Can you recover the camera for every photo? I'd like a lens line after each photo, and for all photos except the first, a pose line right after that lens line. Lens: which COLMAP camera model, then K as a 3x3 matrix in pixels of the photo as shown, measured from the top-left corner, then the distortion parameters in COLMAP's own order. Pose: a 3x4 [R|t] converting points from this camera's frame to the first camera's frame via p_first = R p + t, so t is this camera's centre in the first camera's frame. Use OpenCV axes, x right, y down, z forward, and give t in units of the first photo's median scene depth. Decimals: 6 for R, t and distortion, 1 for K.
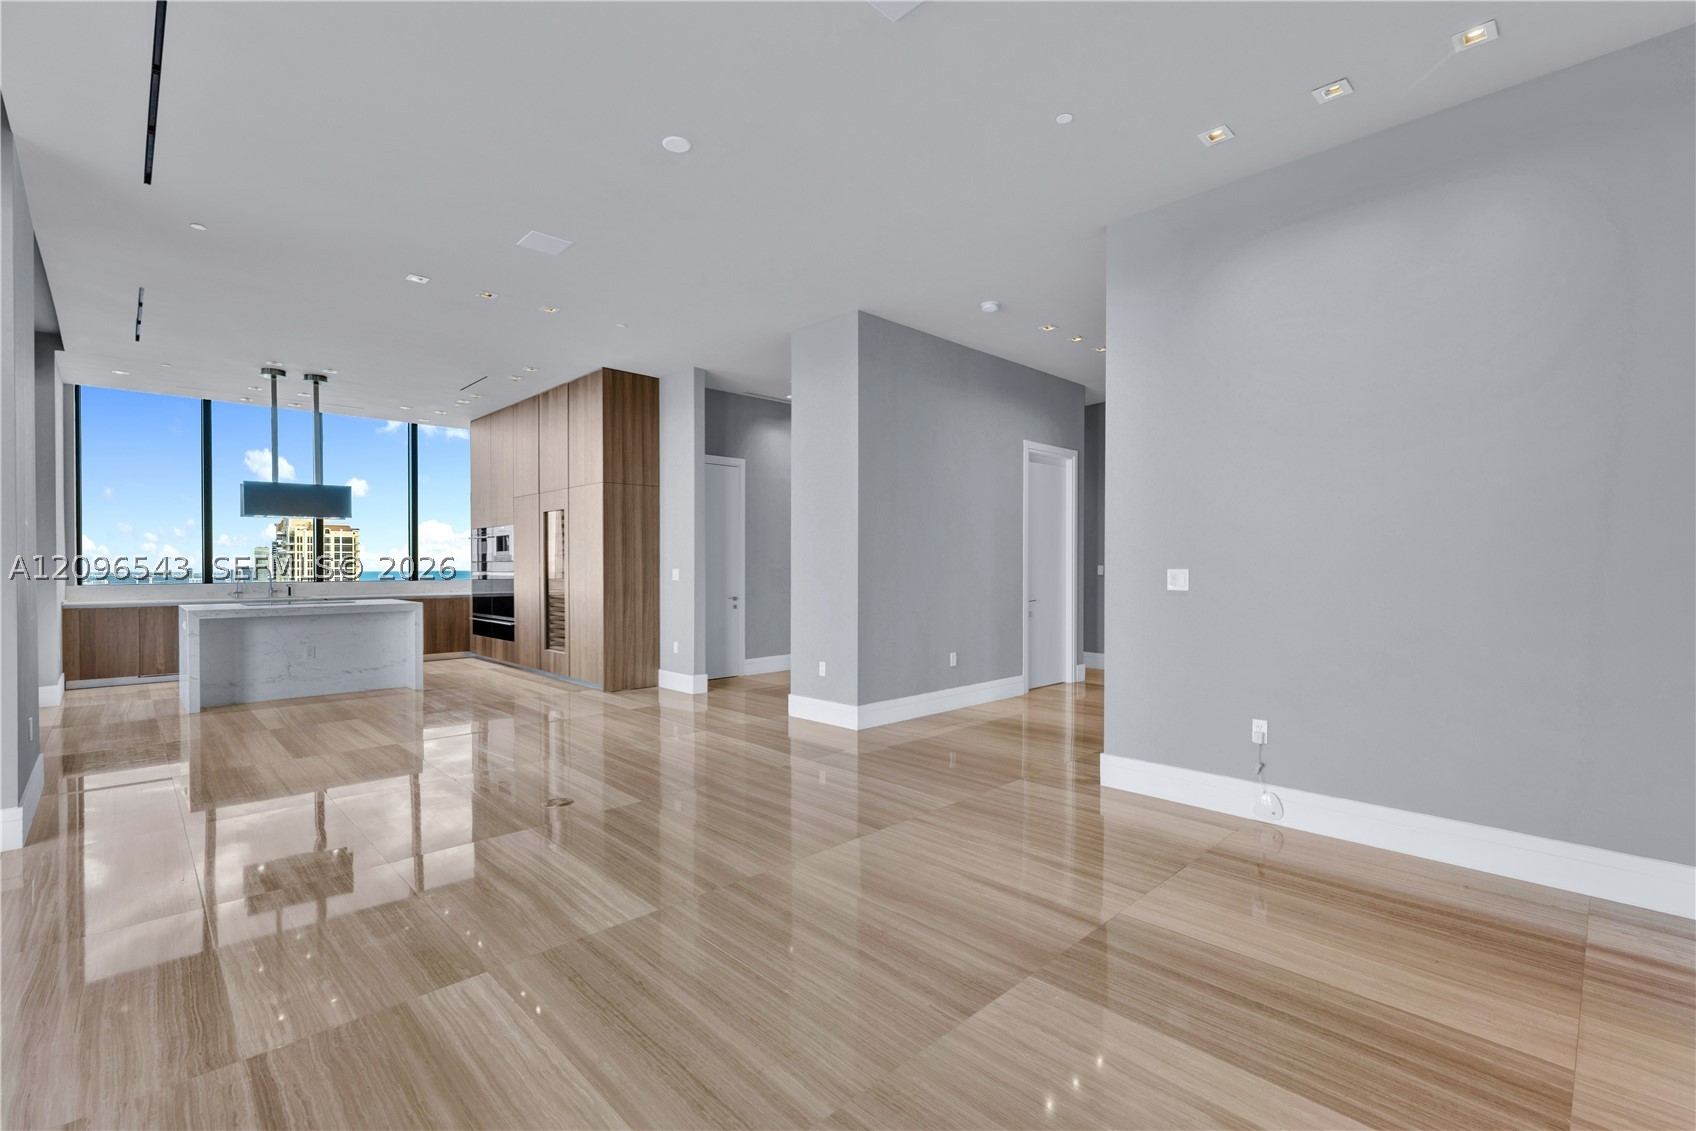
lens RADIAL K [[755.7, 0, 848.0], [0, 755.7, 565.5], [0, 0, 1]] dist [0.002442, 0.000953]
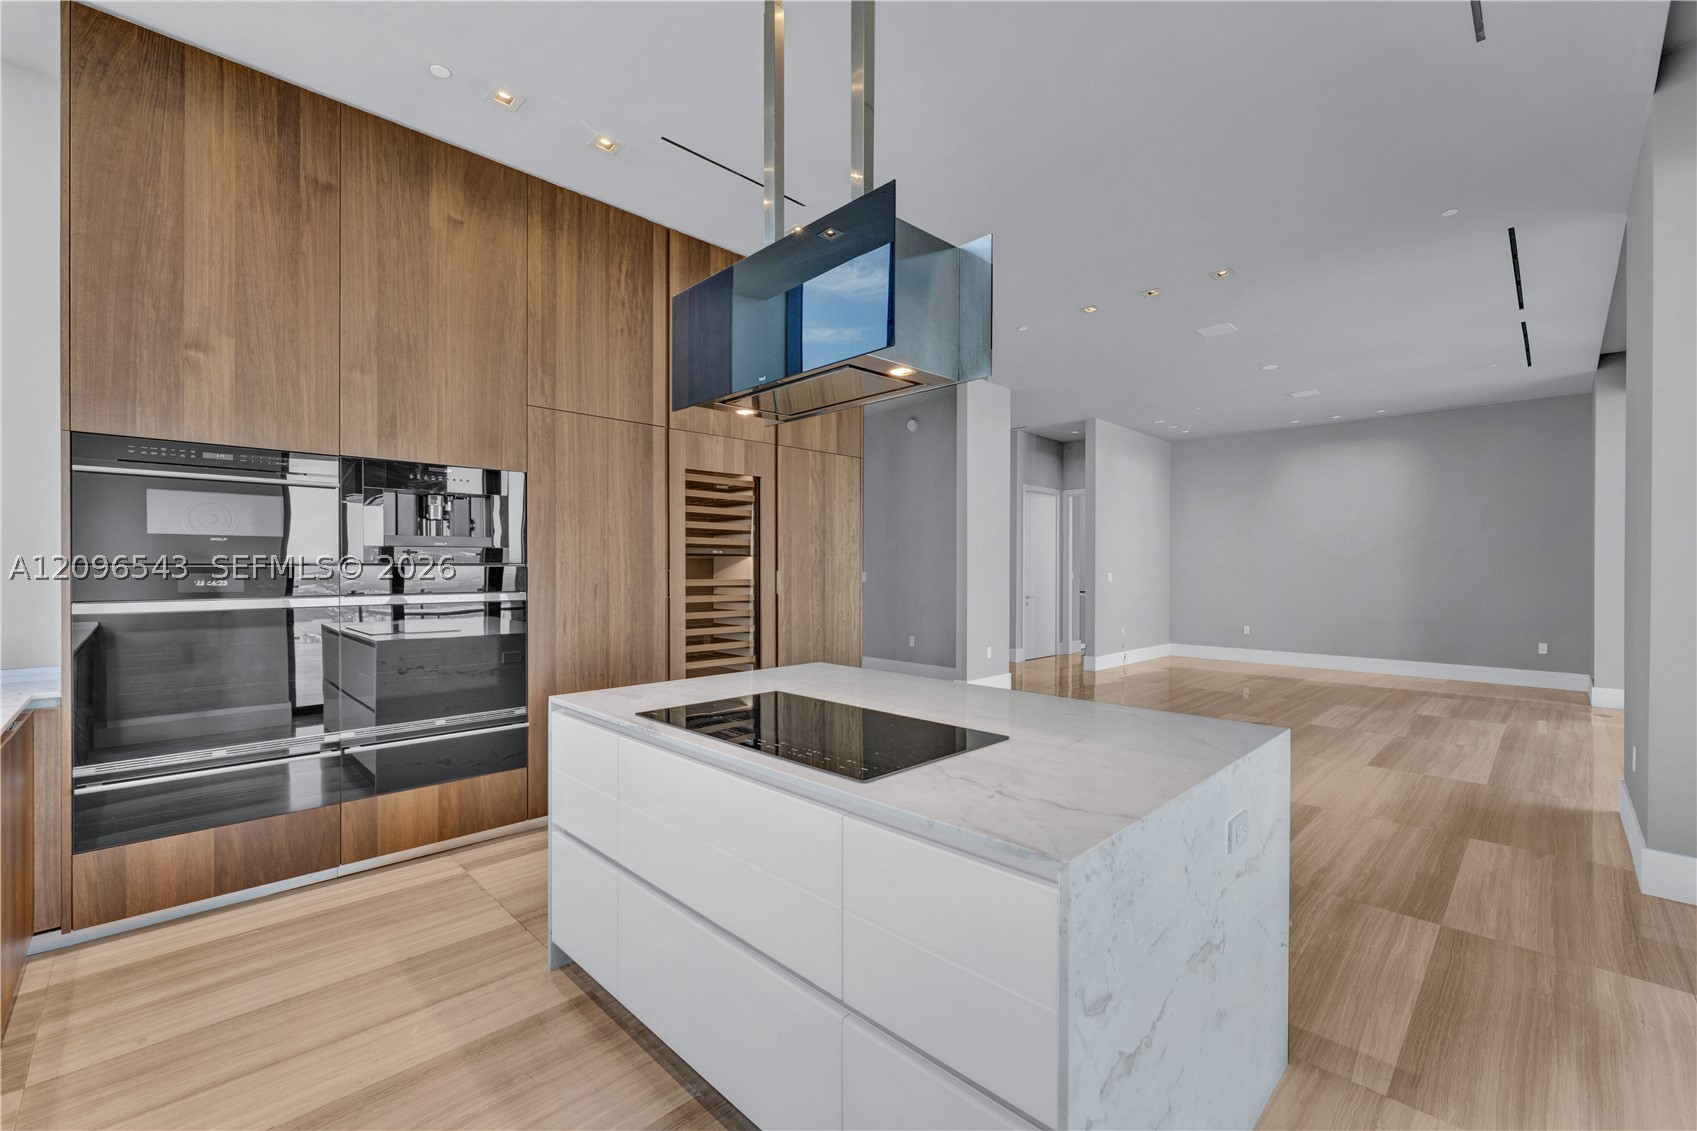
lens RADIAL K [[708.1, 0, 846.6], [0, 708.1, 568.9], [0, 0, 1]] dist [-0.003795, -0.000373]
pose [[-0.014837, 0.000178, 0.999890, -0.973299], [0.000443, 1.000000, -0.000172, -0.004316], [-0.999890, 0.000440, -0.014837, 0.996406]]
